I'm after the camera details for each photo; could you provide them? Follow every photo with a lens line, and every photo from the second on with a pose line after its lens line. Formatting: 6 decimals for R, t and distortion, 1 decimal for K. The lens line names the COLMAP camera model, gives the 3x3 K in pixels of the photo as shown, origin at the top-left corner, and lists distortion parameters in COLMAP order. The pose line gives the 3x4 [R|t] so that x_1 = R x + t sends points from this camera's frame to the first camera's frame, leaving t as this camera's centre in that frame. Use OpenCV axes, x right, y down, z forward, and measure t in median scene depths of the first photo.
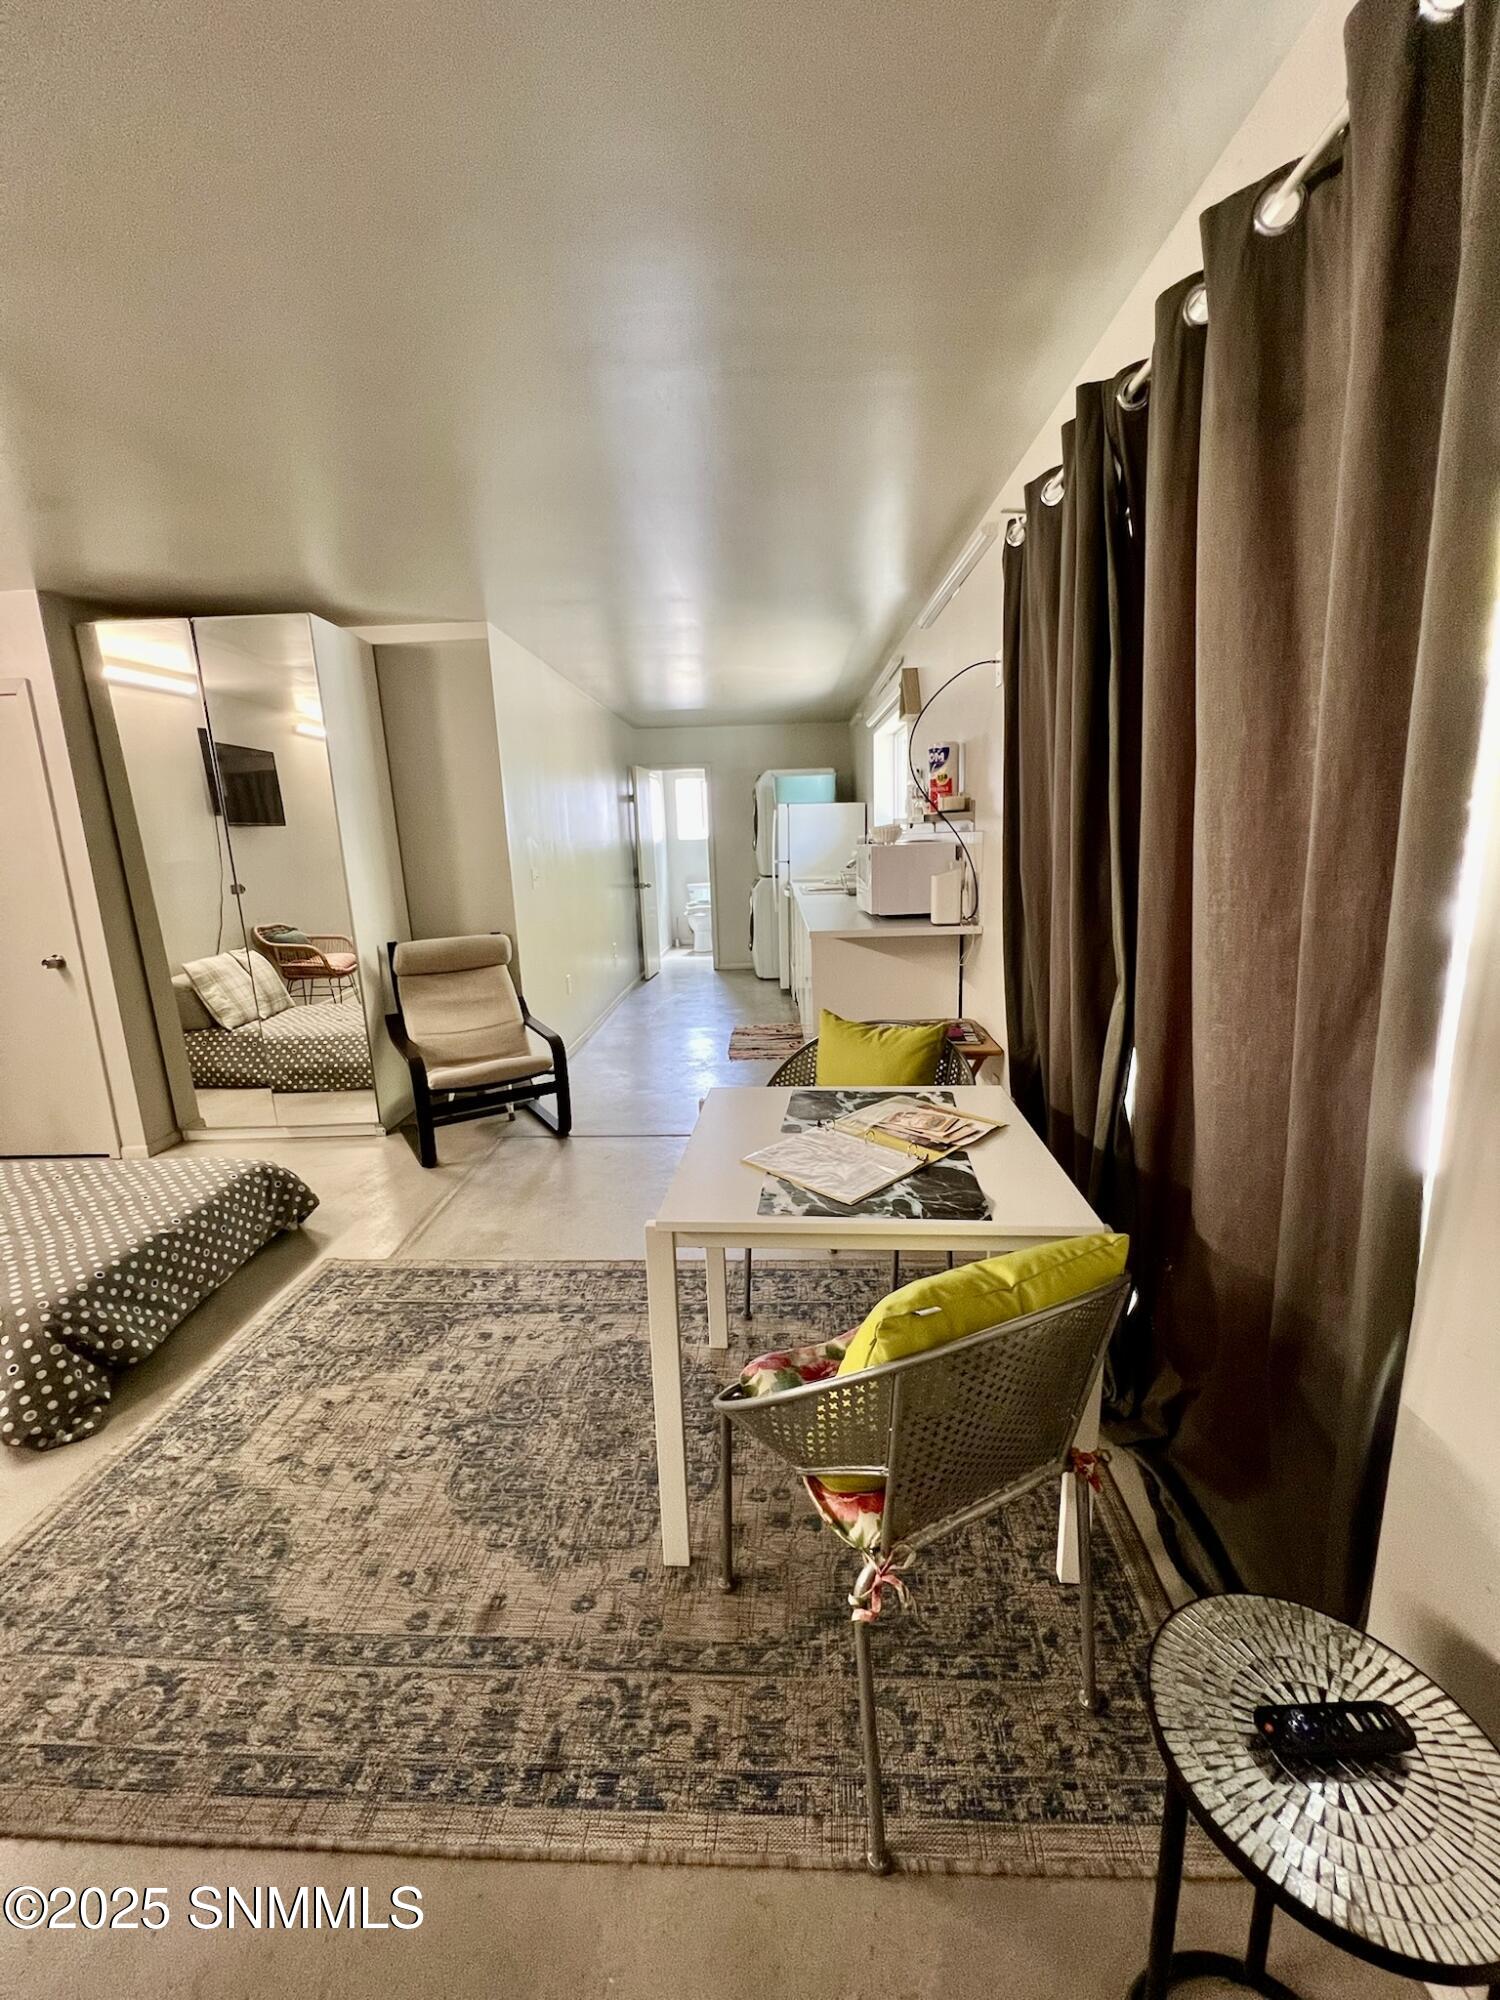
lens RADIAL K [[802.4, 0, 756.7], [0, 802.4, 999.7], [0, 0, 1]] dist [-0.003680, 0.001119]
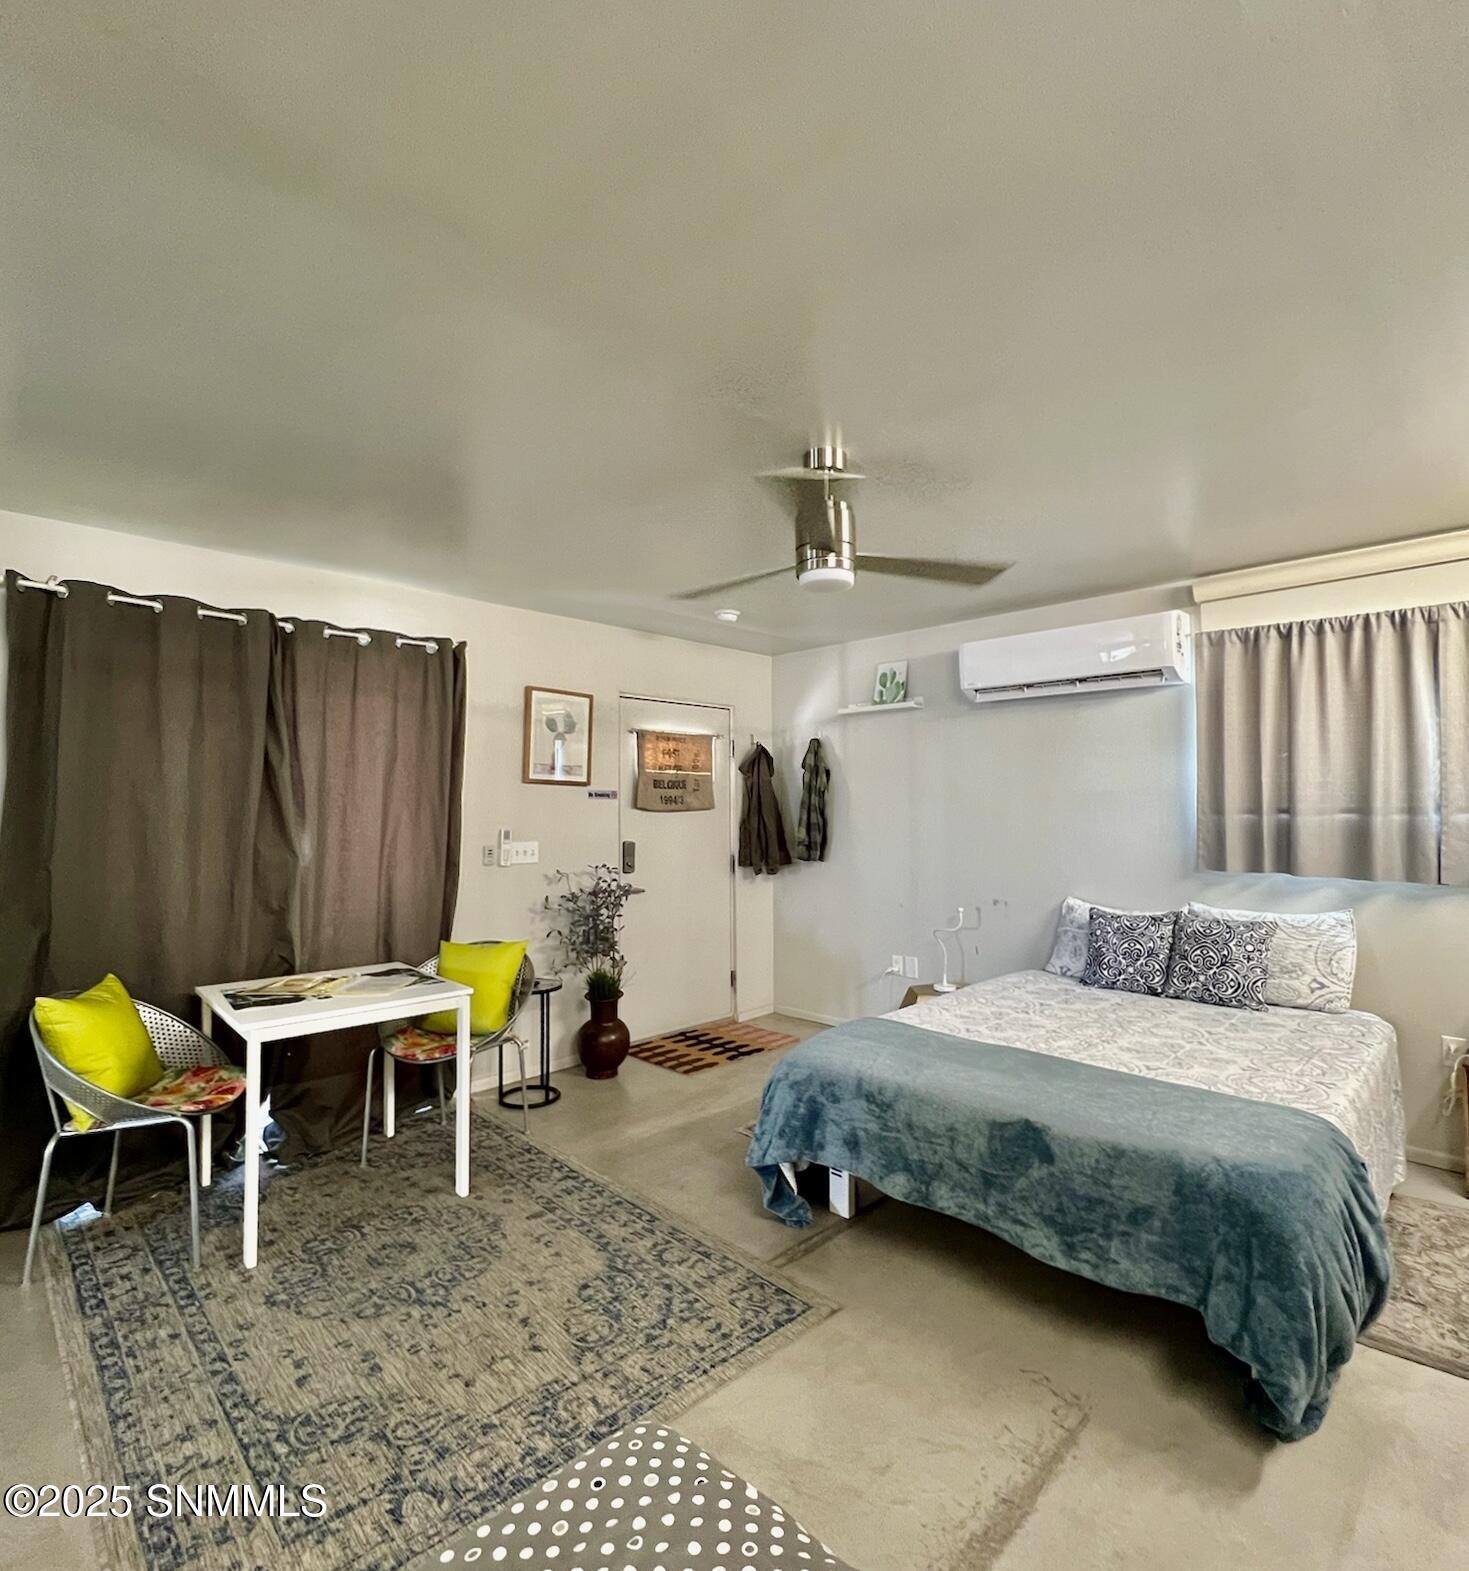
lens RADIAL K [[822.0, 0, 739.3], [0, 822.0, 775.2], [0, 0, 1]] dist [-0.000785, 0.000084]
pose [[-0.724177, 0.060643, 0.686943, -1.409932], [0.163955, 0.982704, 0.086090, -0.229810], [-0.669841, 0.174972, -0.721594, 1.292784]]
